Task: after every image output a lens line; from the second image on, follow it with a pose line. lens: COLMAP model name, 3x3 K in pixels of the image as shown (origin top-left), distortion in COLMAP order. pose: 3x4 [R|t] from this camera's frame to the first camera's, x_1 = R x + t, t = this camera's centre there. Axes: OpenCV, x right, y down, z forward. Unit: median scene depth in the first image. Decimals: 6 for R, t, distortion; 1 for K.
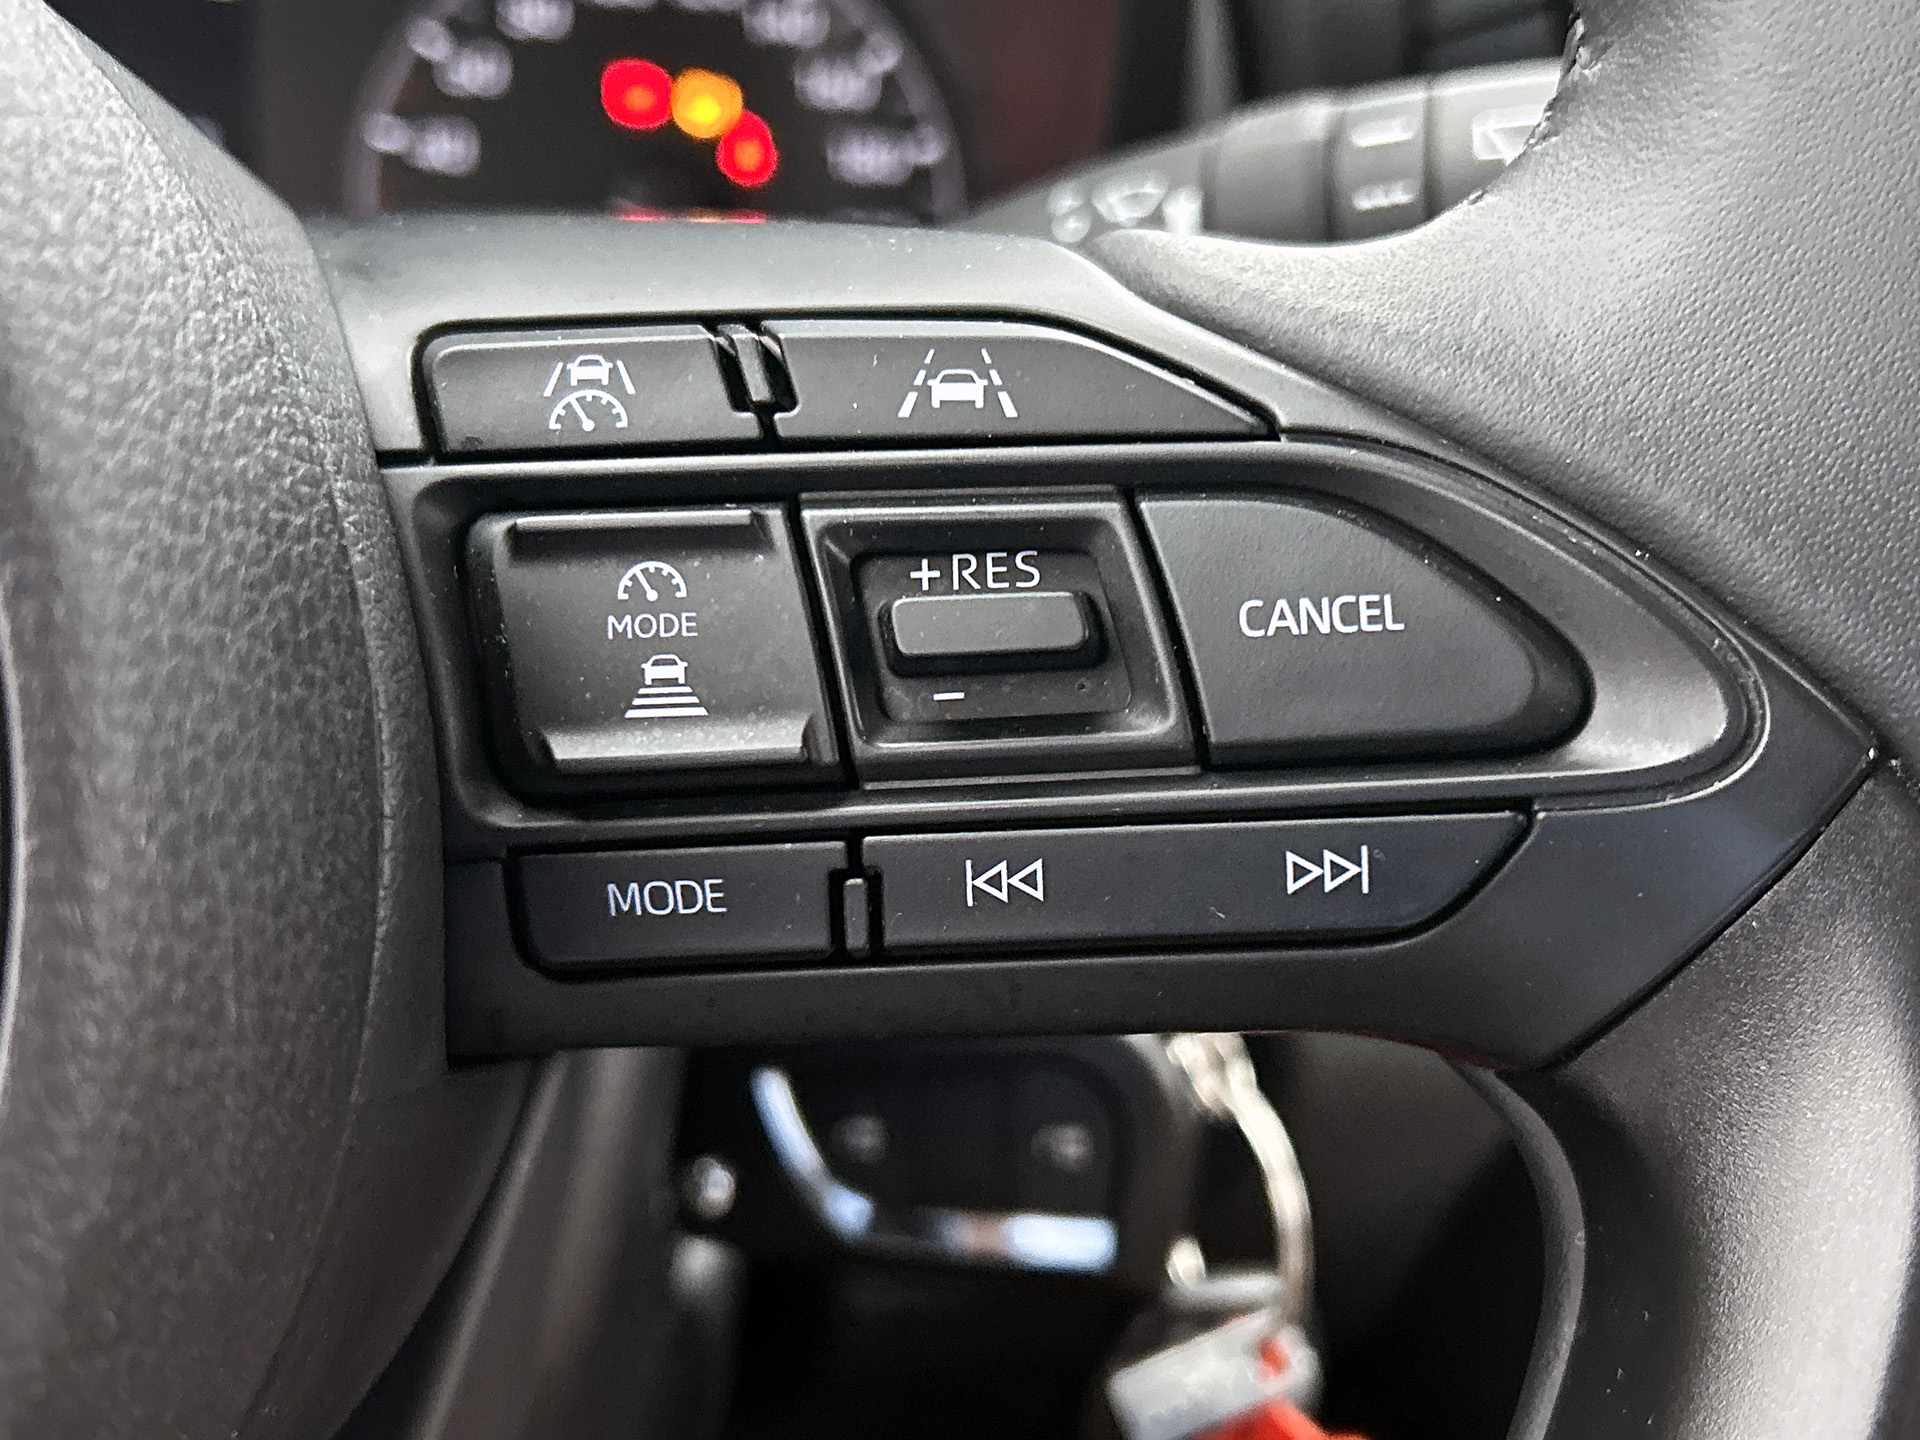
lens RADIAL K [[2131.4, 0, 956.1], [0, 2131.4, 712.5], [0, 0, 1]] dist [0.268415, -1.037535]
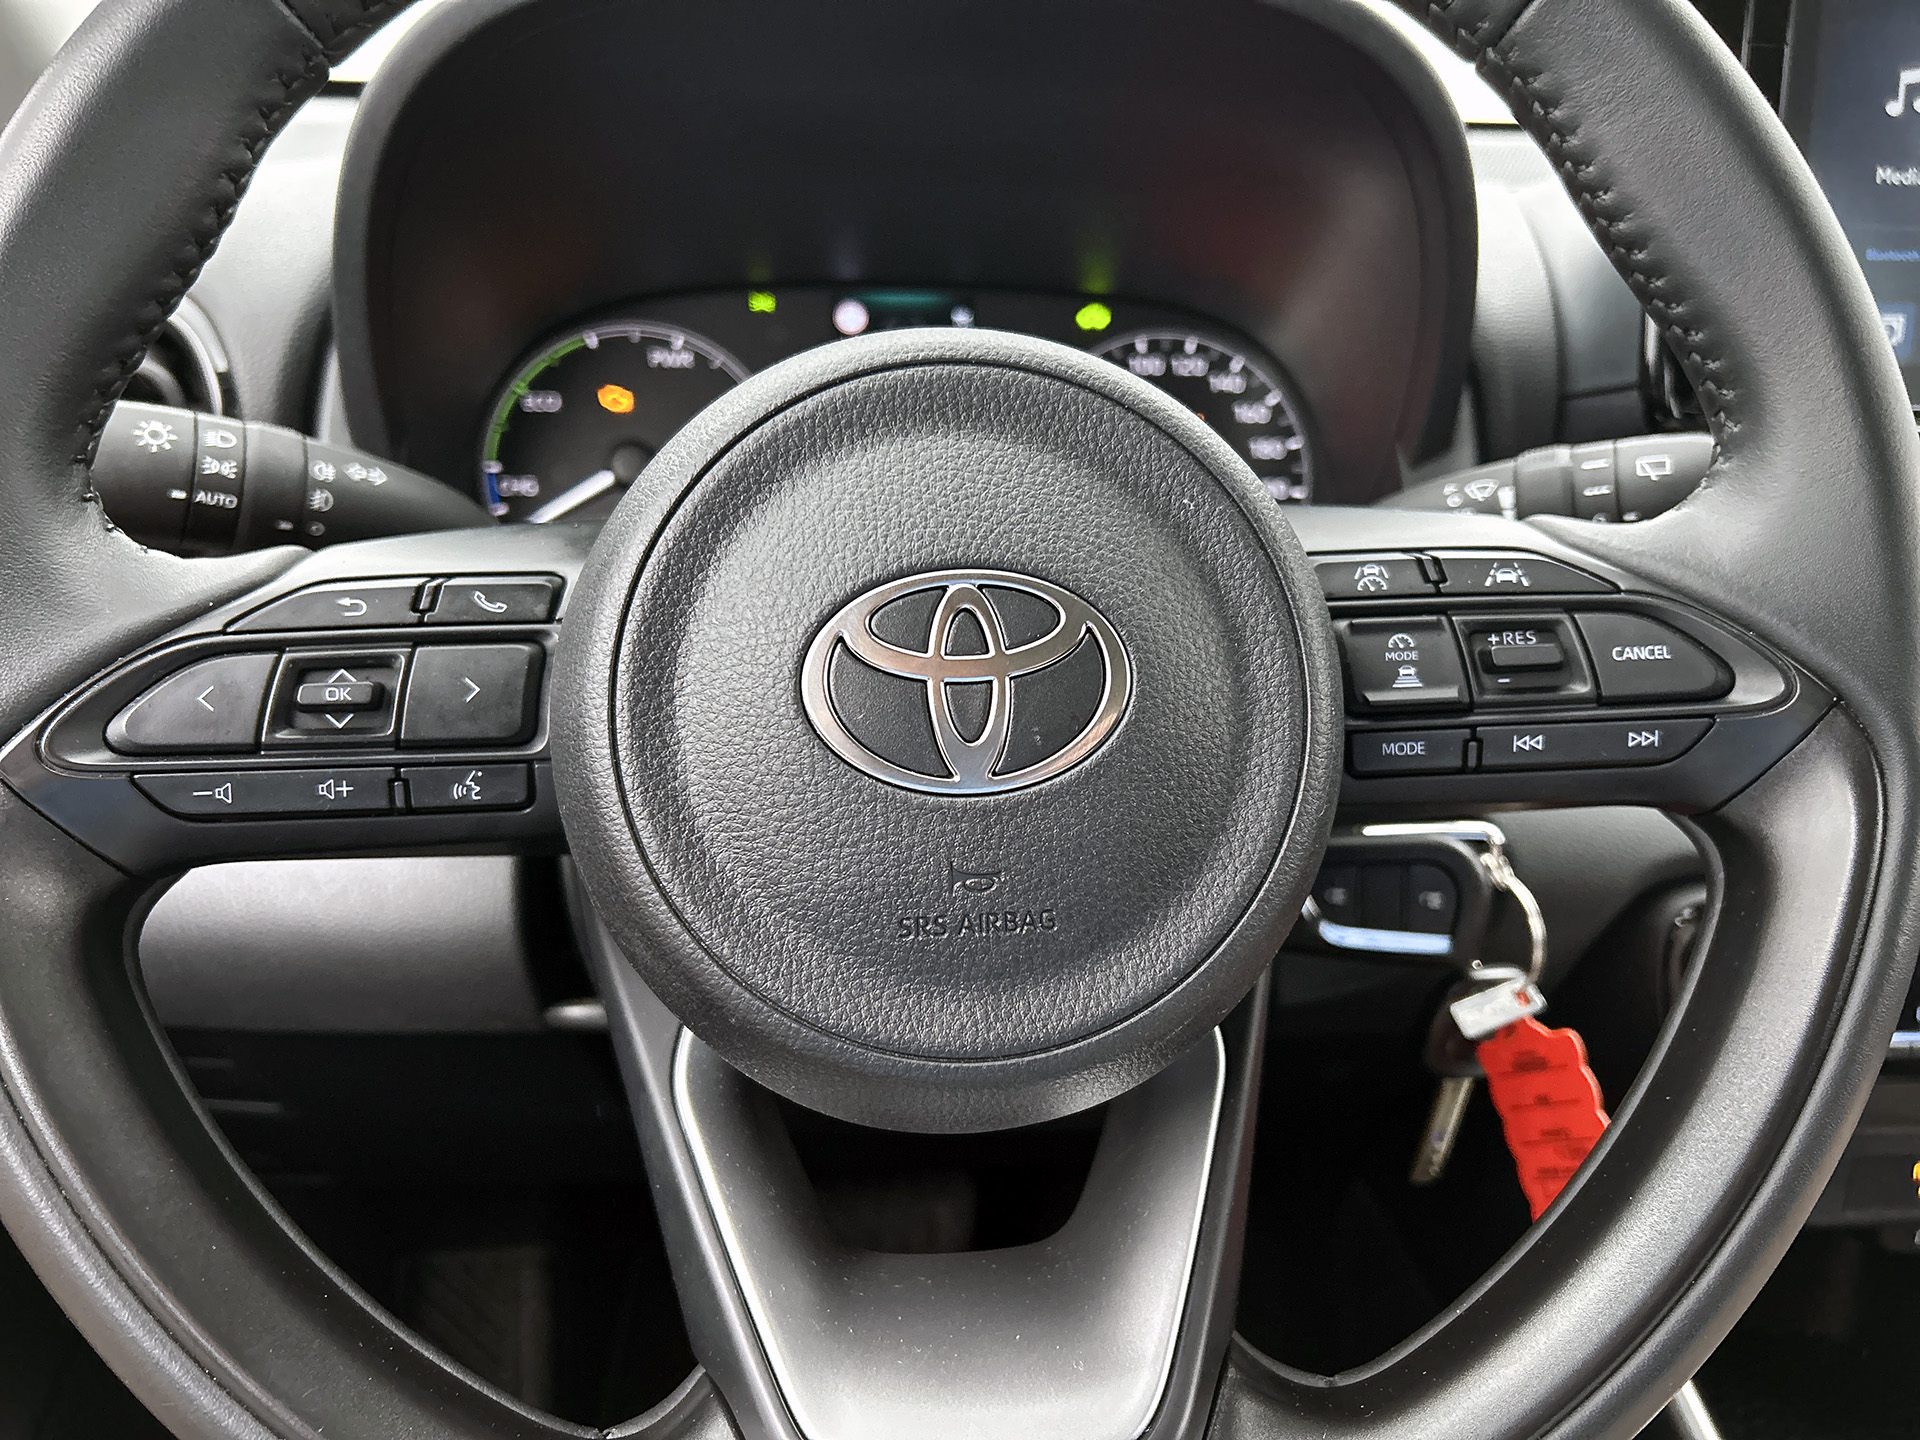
lens RADIAL K [[1444.5, 0, 966.9], [0, 1444.5, 708.0], [0, 0, 1]] dist [-0.004984, 0.003166]
pose [[0.995850, 0.008392, -0.090617, -0.557027], [-0.011481, 0.999369, -0.033627, 0.104887], [0.090277, 0.034527, 0.995318, -1.032314]]
